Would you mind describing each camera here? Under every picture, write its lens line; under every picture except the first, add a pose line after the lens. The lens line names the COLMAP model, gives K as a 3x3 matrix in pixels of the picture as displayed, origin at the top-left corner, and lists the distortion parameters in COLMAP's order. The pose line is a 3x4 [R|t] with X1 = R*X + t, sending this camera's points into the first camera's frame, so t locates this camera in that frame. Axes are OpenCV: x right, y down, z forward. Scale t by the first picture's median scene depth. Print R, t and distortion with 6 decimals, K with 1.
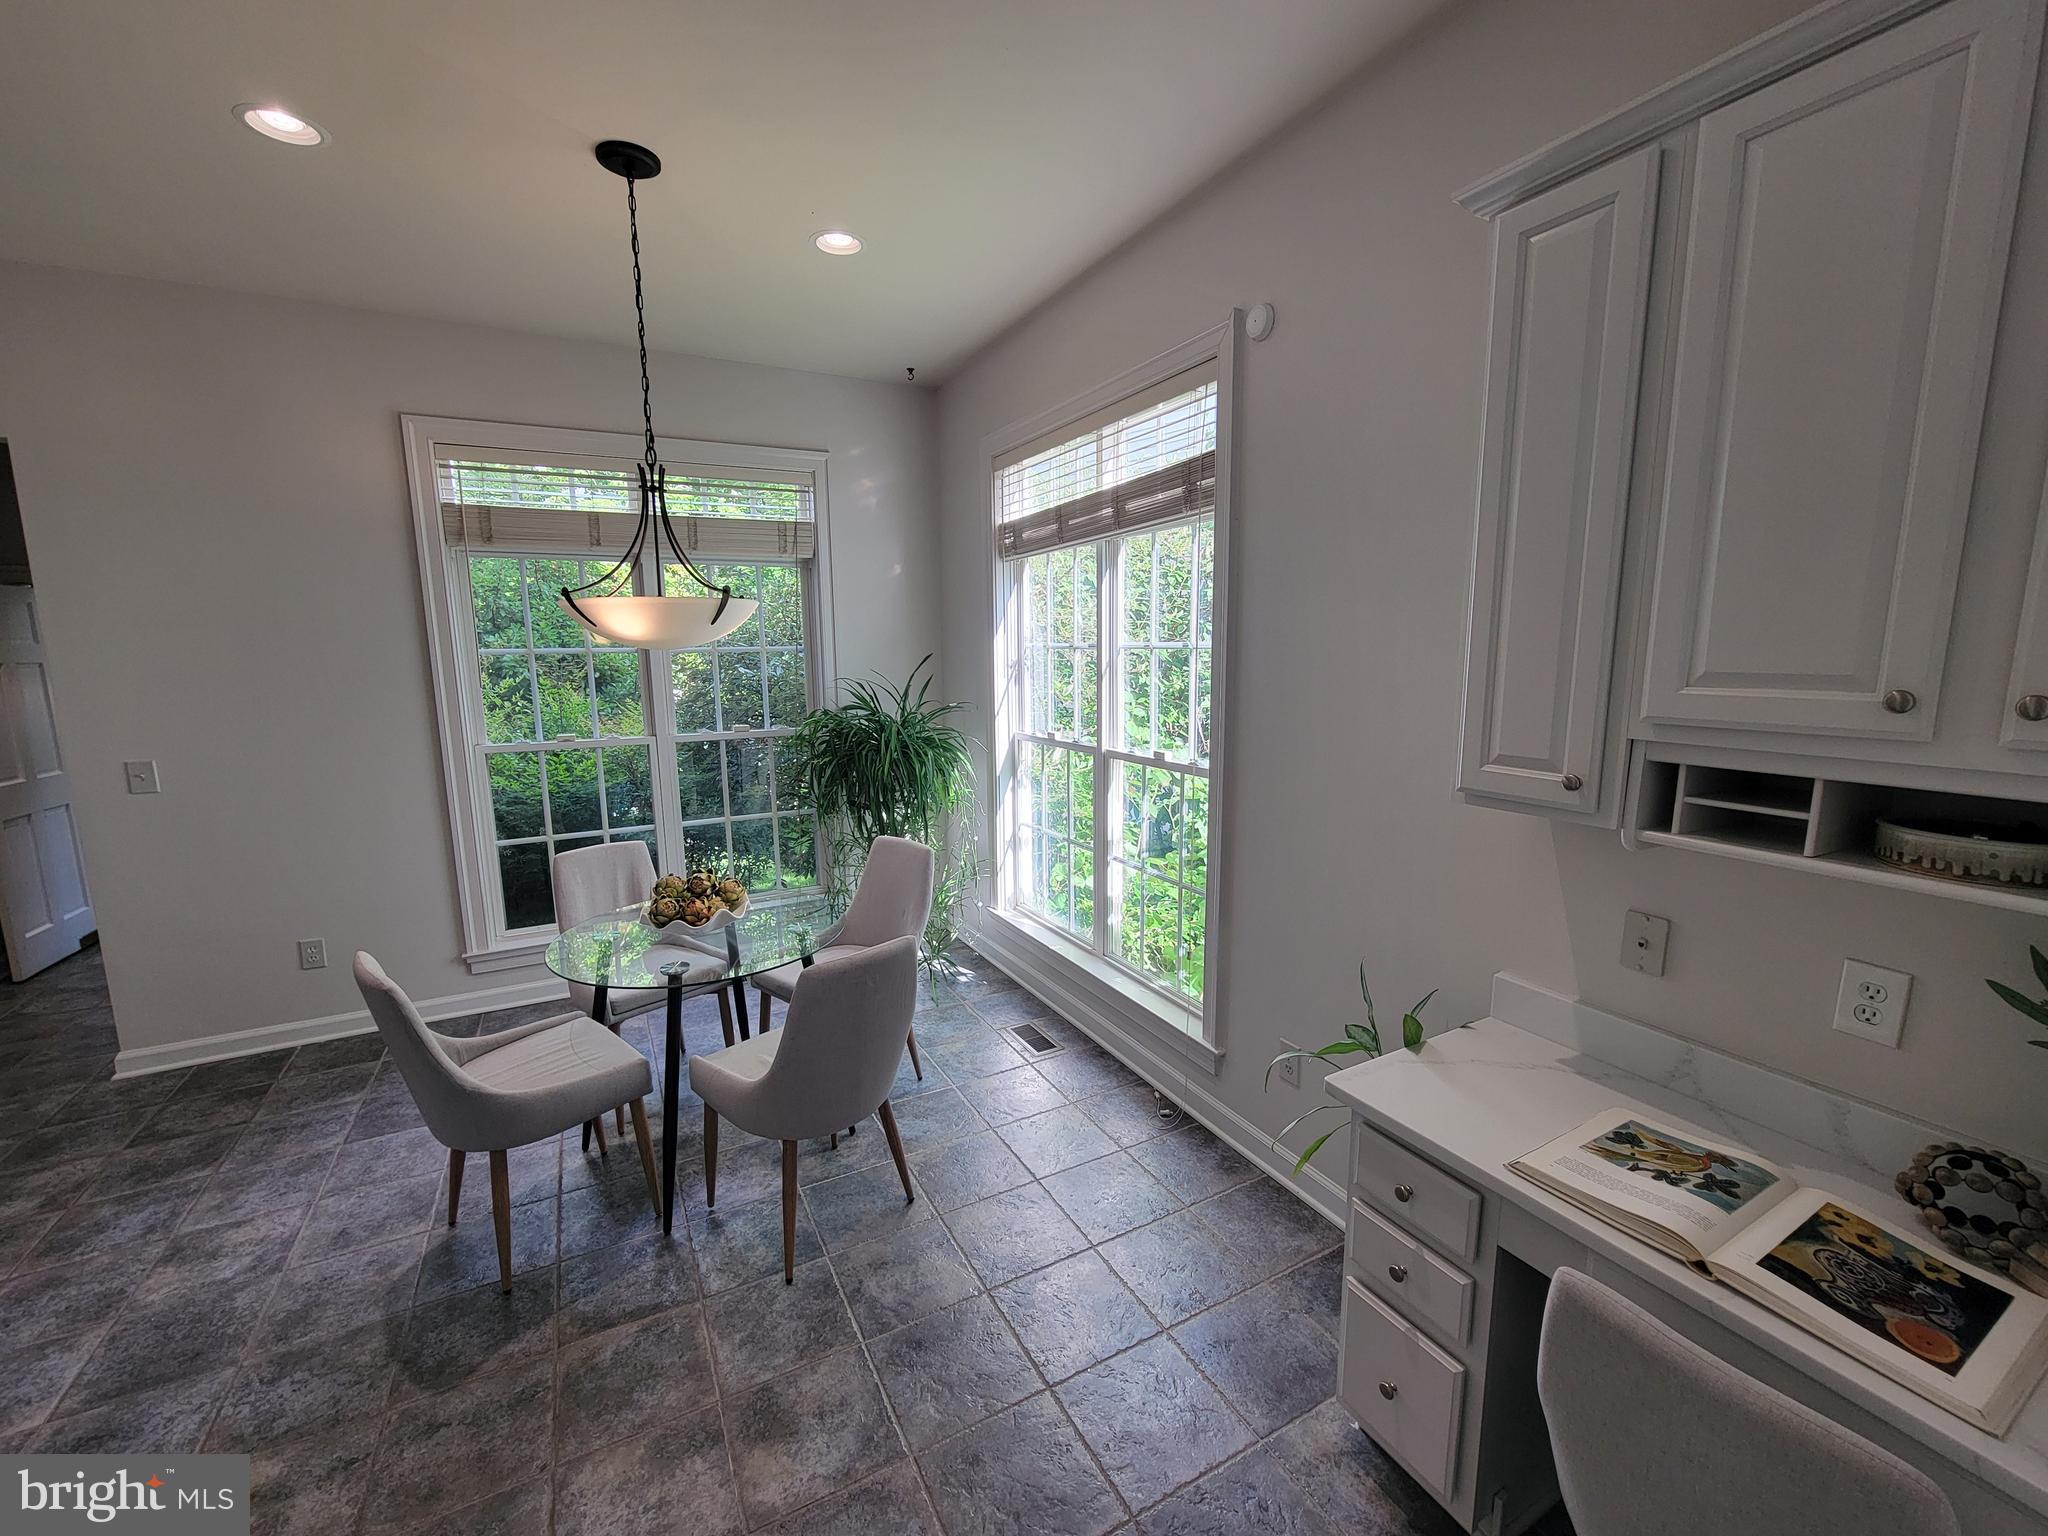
lens RADIAL K [[840.3, 0, 1031.5], [0, 840.3, 778.1], [0, 0, 1]] dist [-0.004588, -0.000106]
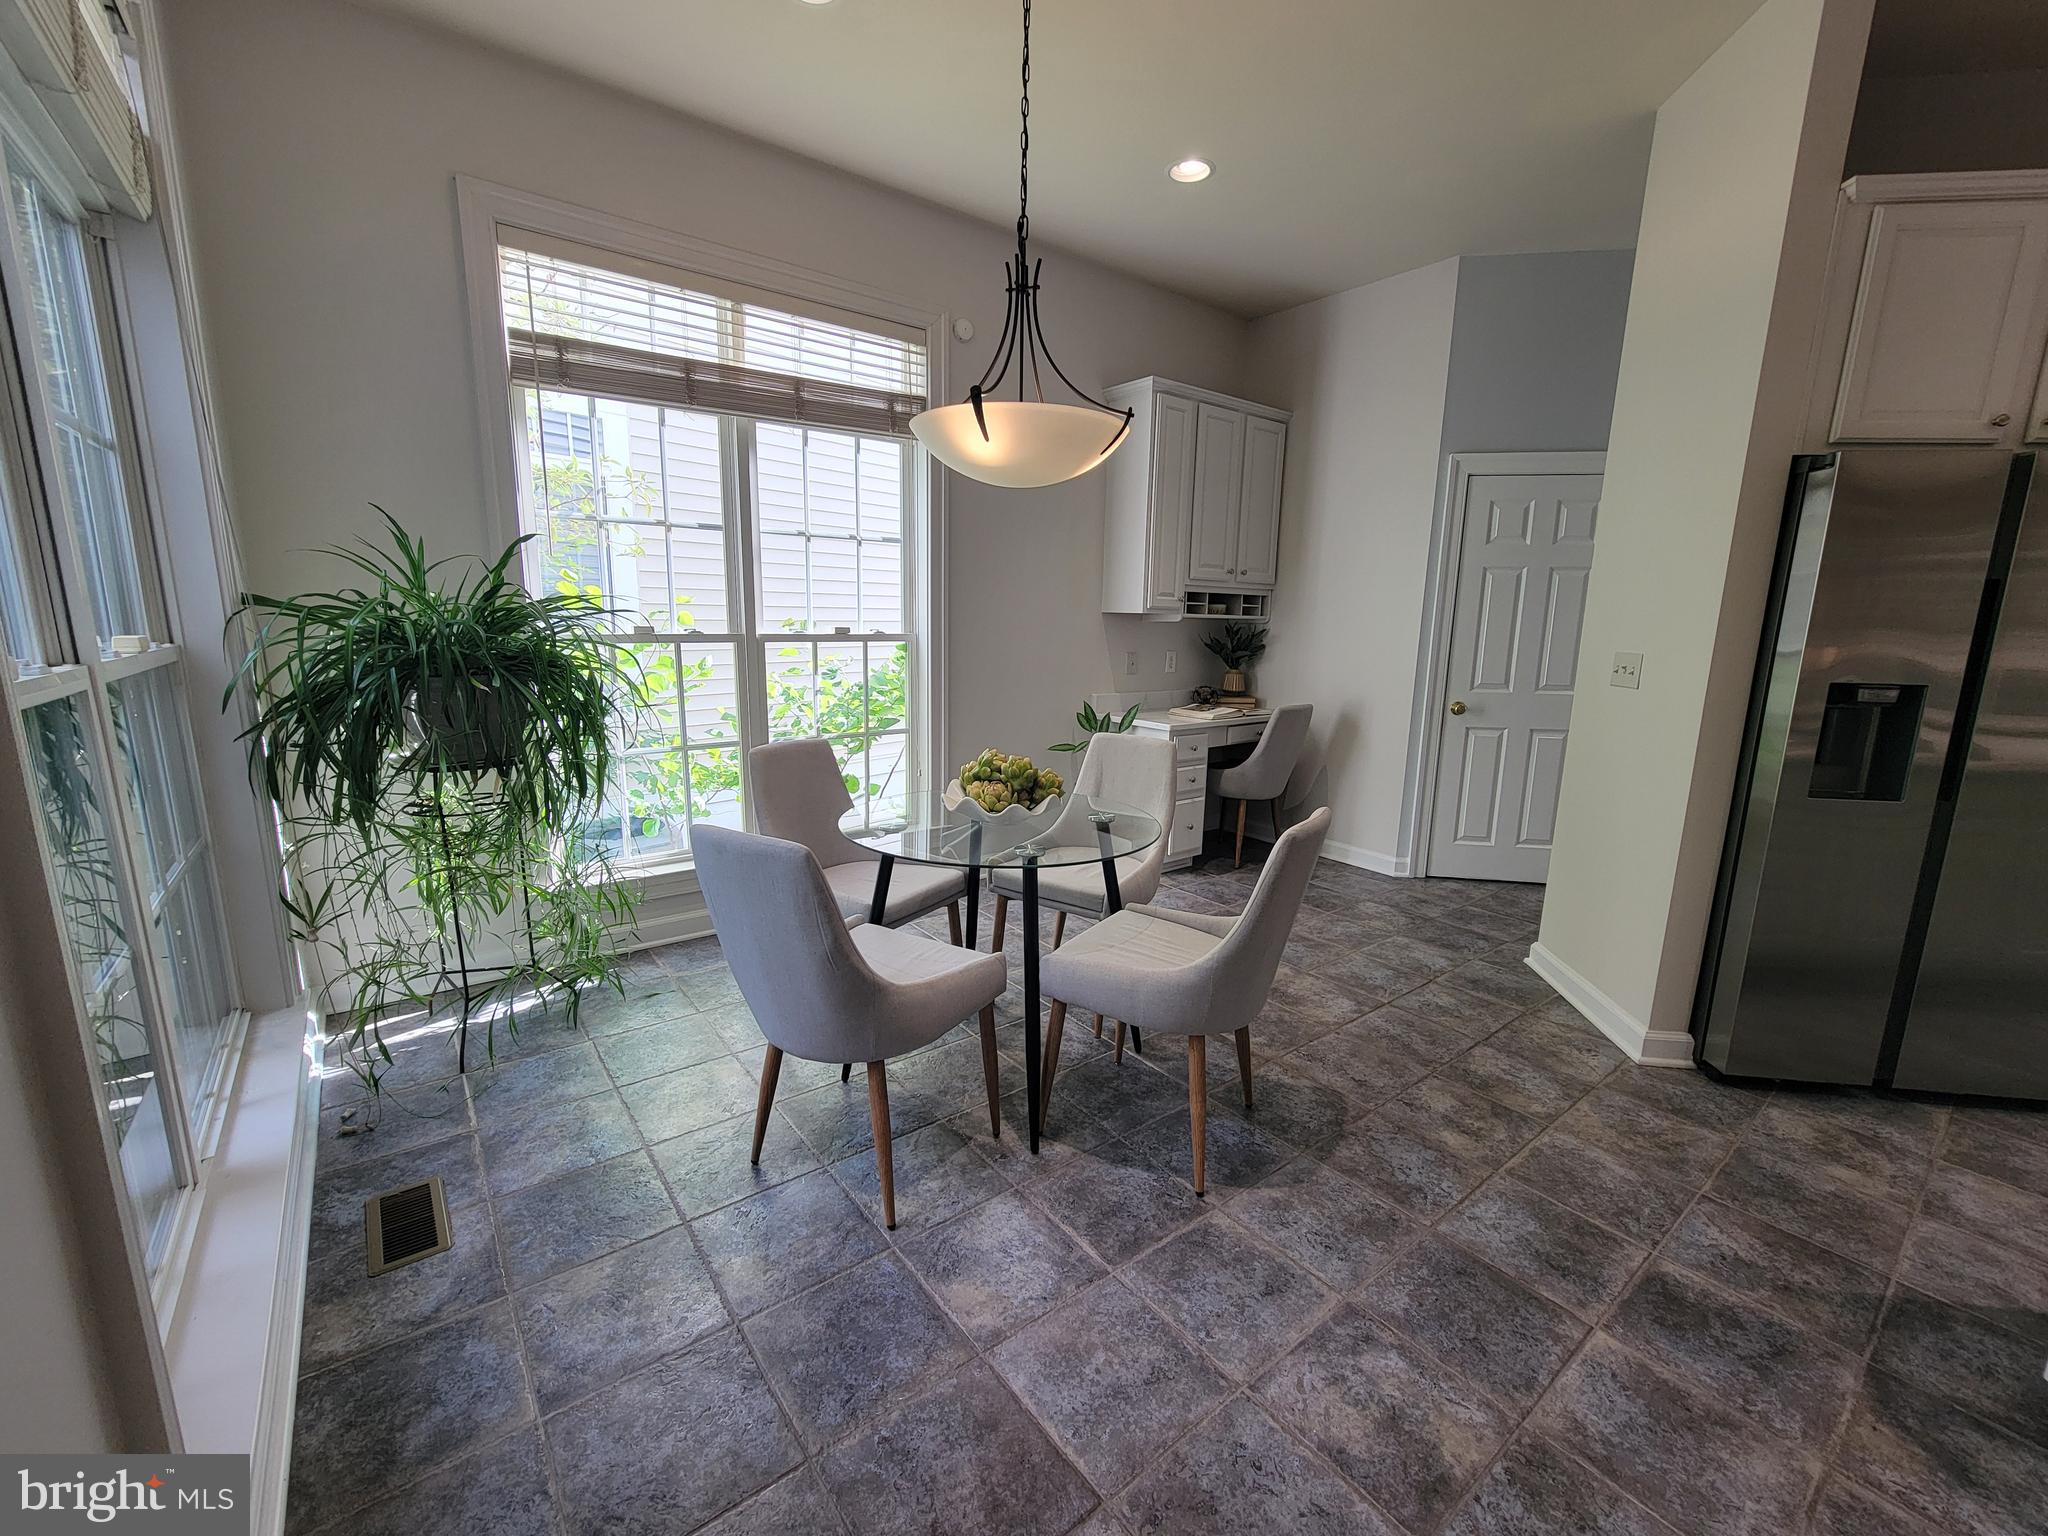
lens RADIAL K [[840.3, 0, 1031.5], [0, 840.3, 778.1], [0, 0, 1]] dist [-0.004588, -0.000106]
pose [[-0.169537, -0.181910, 0.968590, -1.208045], [0.137203, 0.968890, 0.205981, -0.037976], [-0.975926, 0.167815, -0.139304, 1.059118]]
